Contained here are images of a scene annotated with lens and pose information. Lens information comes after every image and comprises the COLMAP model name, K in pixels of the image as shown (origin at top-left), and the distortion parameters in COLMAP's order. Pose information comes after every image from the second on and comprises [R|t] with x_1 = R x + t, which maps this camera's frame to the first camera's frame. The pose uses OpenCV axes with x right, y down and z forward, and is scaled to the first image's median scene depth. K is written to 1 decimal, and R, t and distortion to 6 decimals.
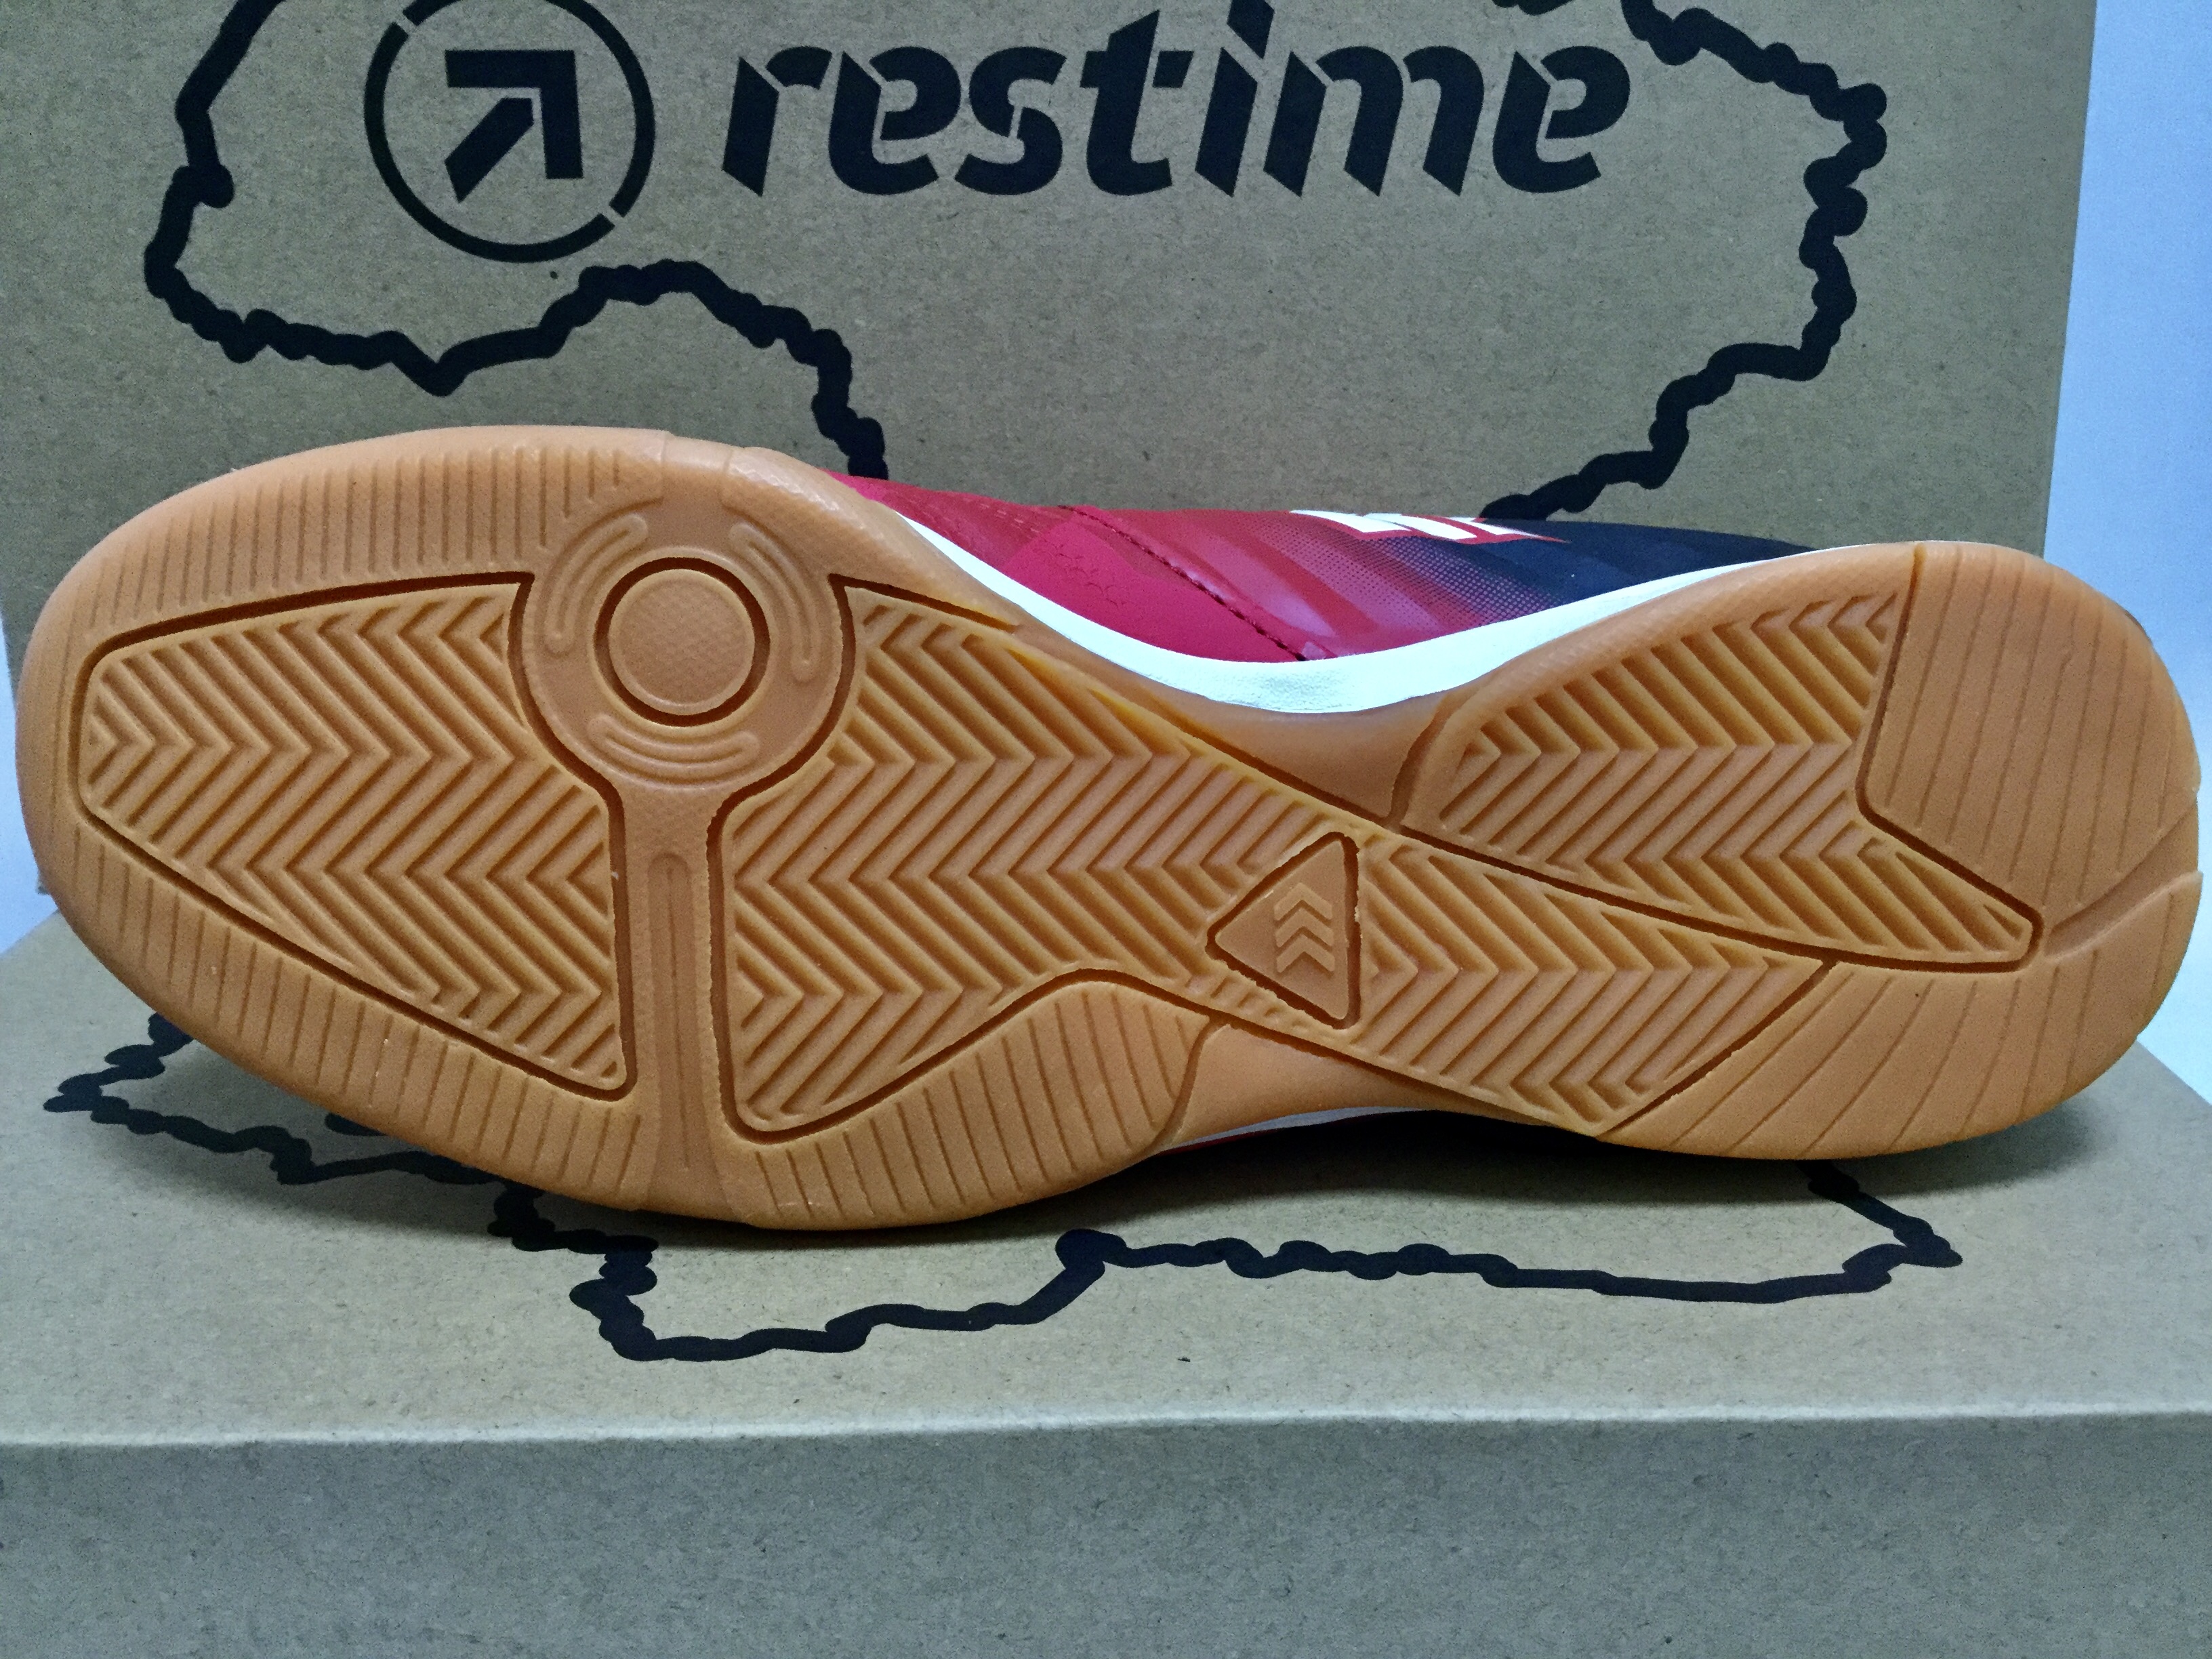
lens RADIAL K [[1973.8, 0, 1115.6], [0, 1973.8, 812.1], [0, 0, 1]] dist [0.035029, -0.141523]
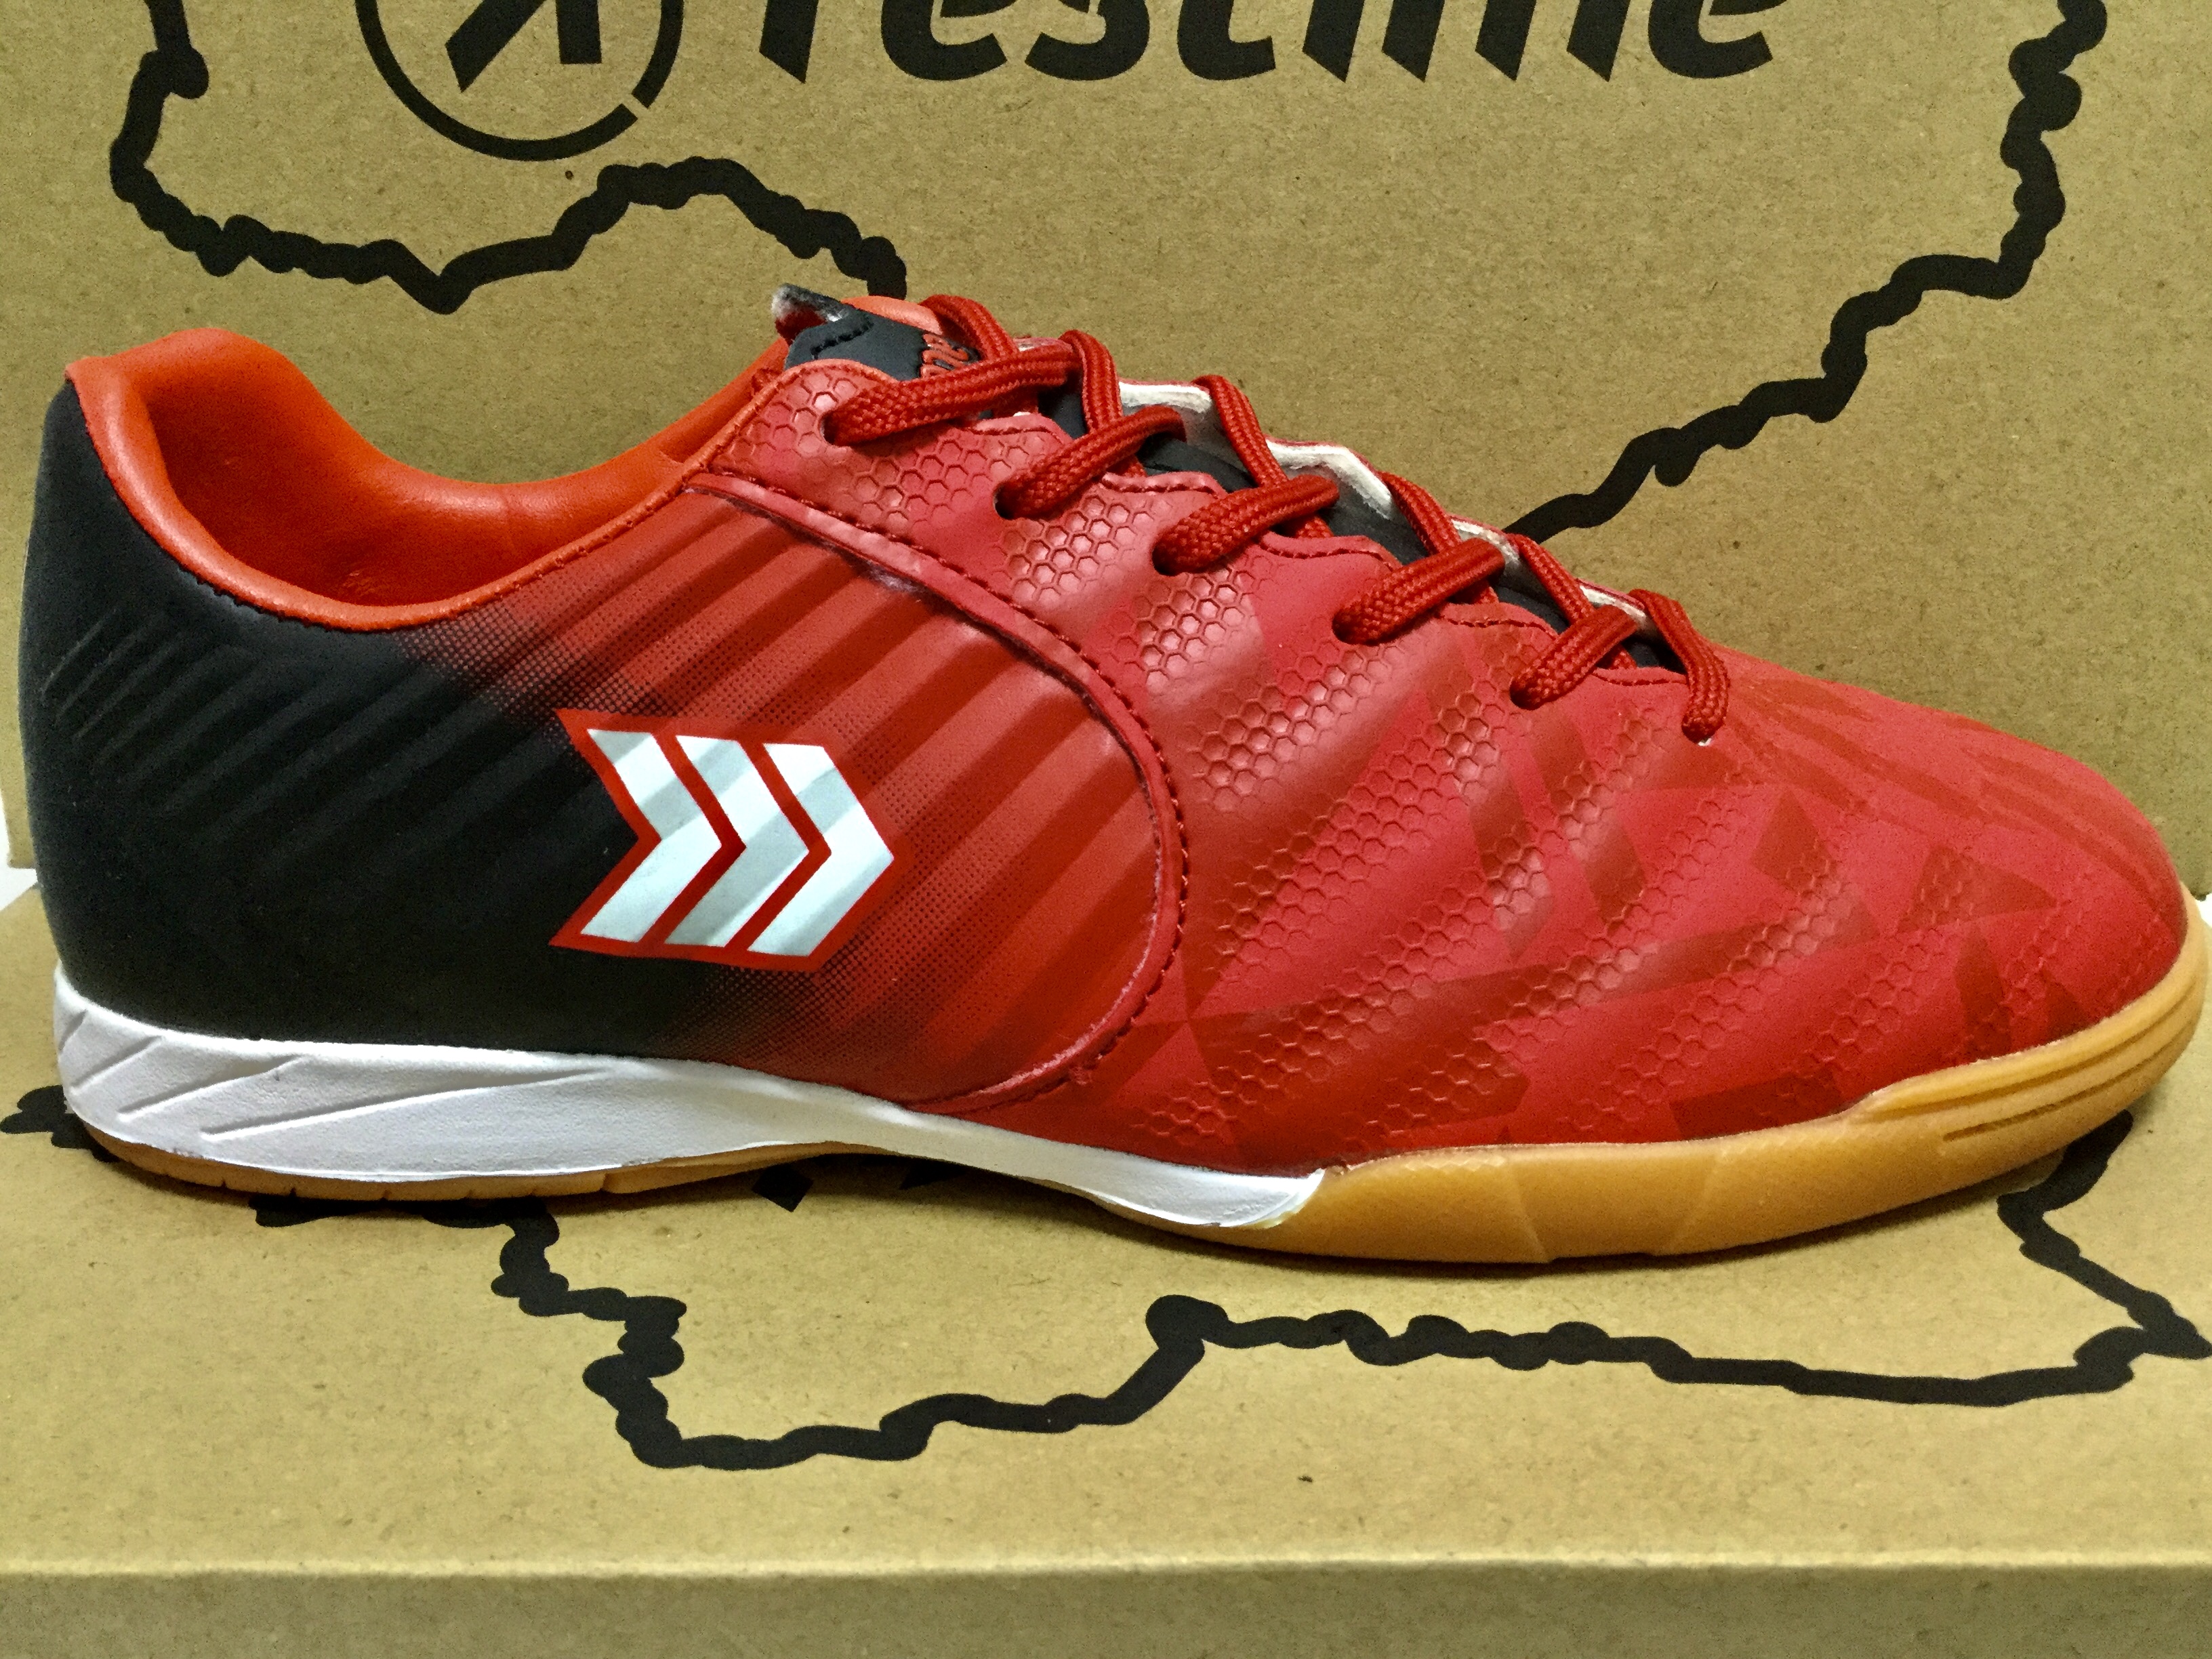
lens RADIAL K [[1973.8, 0, 1109.6], [0, 1973.8, 820.5], [0, 0, 1]] dist [0.035029, -0.141523]
pose [[0.999660, 0.007143, -0.025078, -0.020333], [-0.005941, 0.998844, 0.047708, -0.029040], [0.025390, -0.047543, 0.998546, 0.117978]]
